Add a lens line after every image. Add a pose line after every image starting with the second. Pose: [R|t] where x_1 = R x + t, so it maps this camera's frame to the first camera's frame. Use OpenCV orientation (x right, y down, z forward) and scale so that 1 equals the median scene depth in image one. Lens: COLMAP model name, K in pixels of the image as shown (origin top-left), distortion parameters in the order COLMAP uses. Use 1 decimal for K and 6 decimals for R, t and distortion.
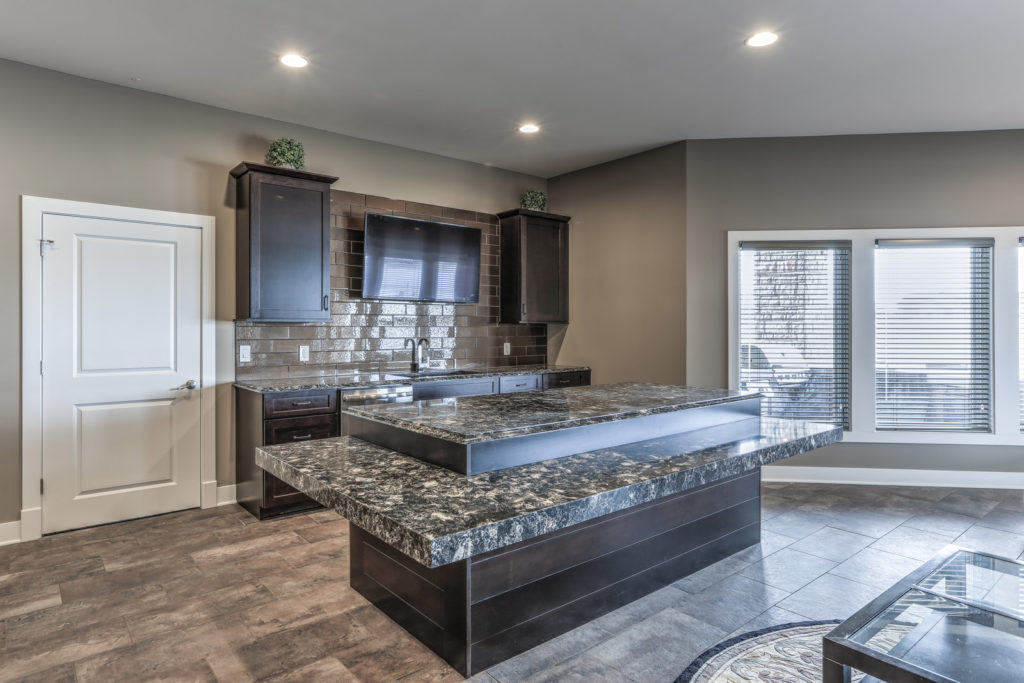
lens RADIAL K [[580.0, 0, 514.4], [0, 580.0, 334.4], [0, 0, 1]] dist [-0.188012, 0.125248]
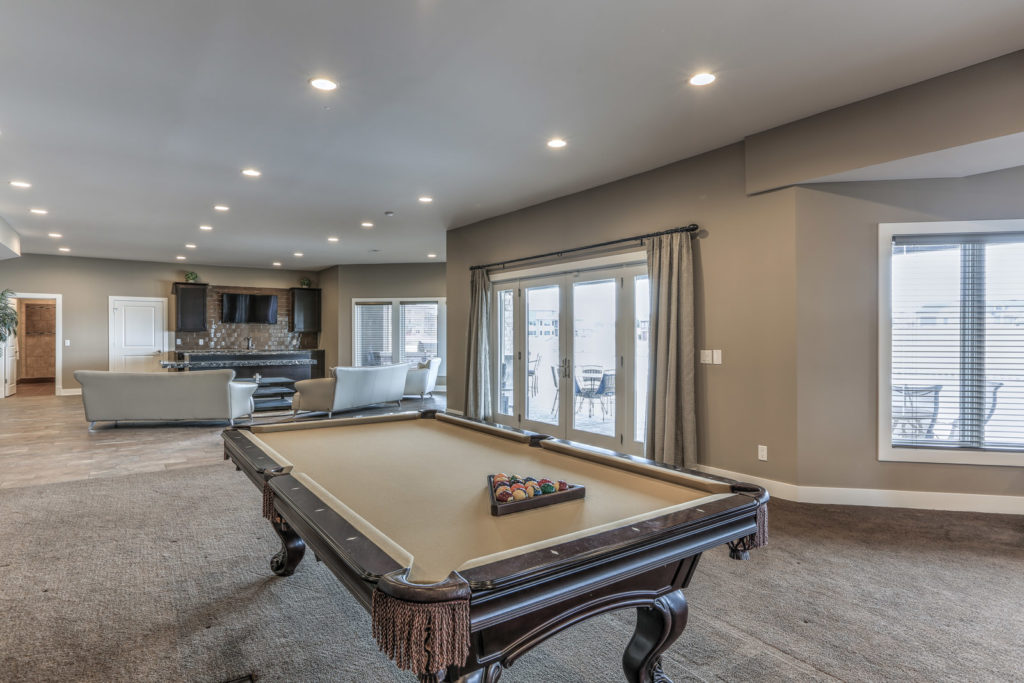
lens RADIAL K [[558.8, 0, 512.0], [0, 558.8, 341.5], [0, 0, 1]] dist [-0.005514, -0.000248]
pose [[0.996734, 0.003654, -0.080678, 1.603775], [-0.003474, 0.999991, 0.002375, 0.019614], [0.080686, -0.002087, 0.996737, -1.930056]]
